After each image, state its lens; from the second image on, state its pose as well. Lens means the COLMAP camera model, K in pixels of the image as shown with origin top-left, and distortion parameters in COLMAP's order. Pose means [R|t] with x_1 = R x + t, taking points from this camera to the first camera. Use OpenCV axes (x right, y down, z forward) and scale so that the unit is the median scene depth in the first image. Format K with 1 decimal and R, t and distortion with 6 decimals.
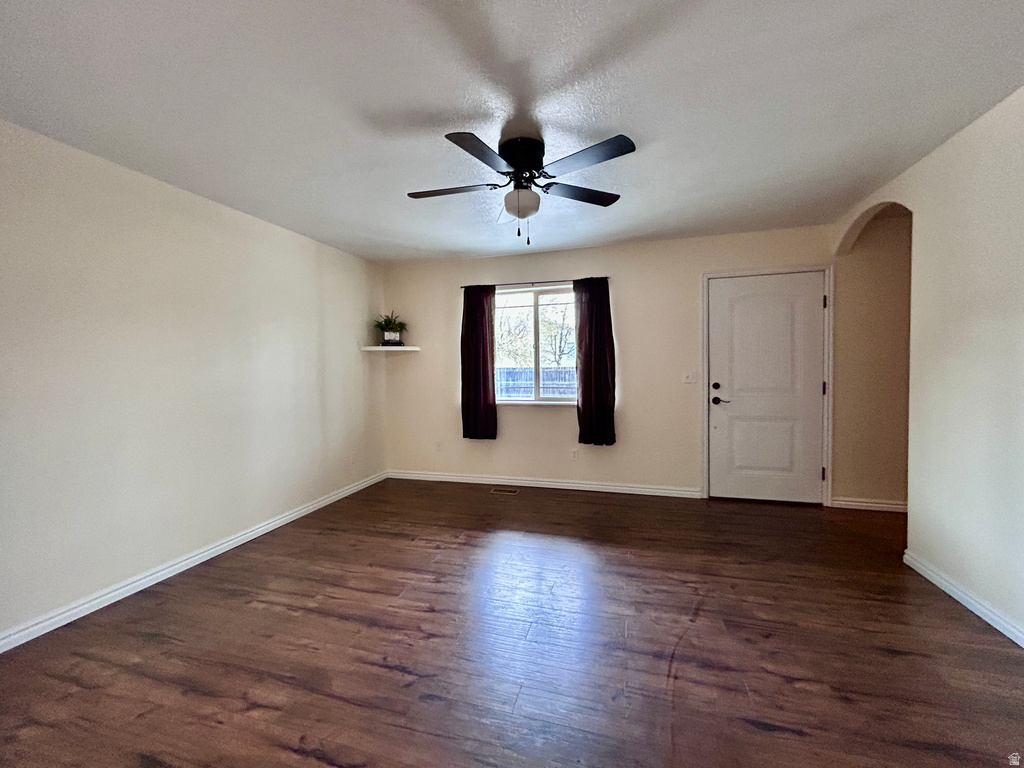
lens RADIAL K [[411.5, 0, 511.0], [0, 411.5, 381.4], [0, 0, 1]] dist [0.002153, 0.000054]
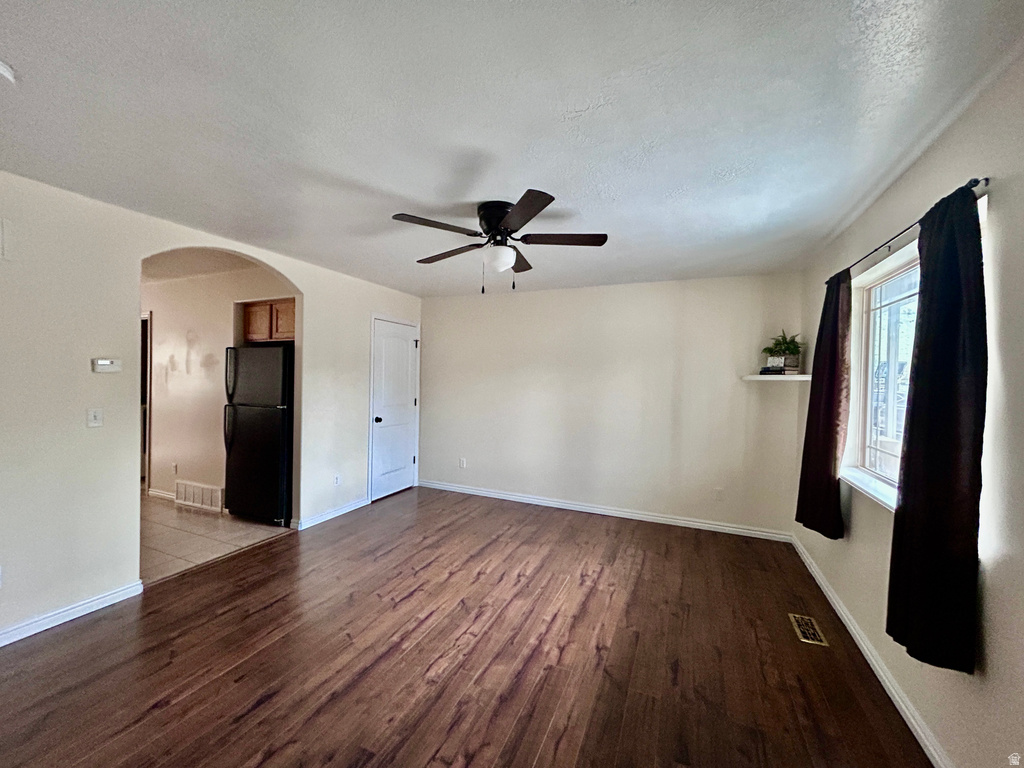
lens RADIAL K [[411.5, 0, 511.0], [0, 411.5, 381.4], [0, 0, 1]] dist [0.002153, 0.000054]
pose [[-0.122916, 0.024317, -0.992119, 1.042042], [-0.053373, 0.998091, 0.031076, -0.130464], [0.990981, 0.056772, -0.121383, 1.103954]]
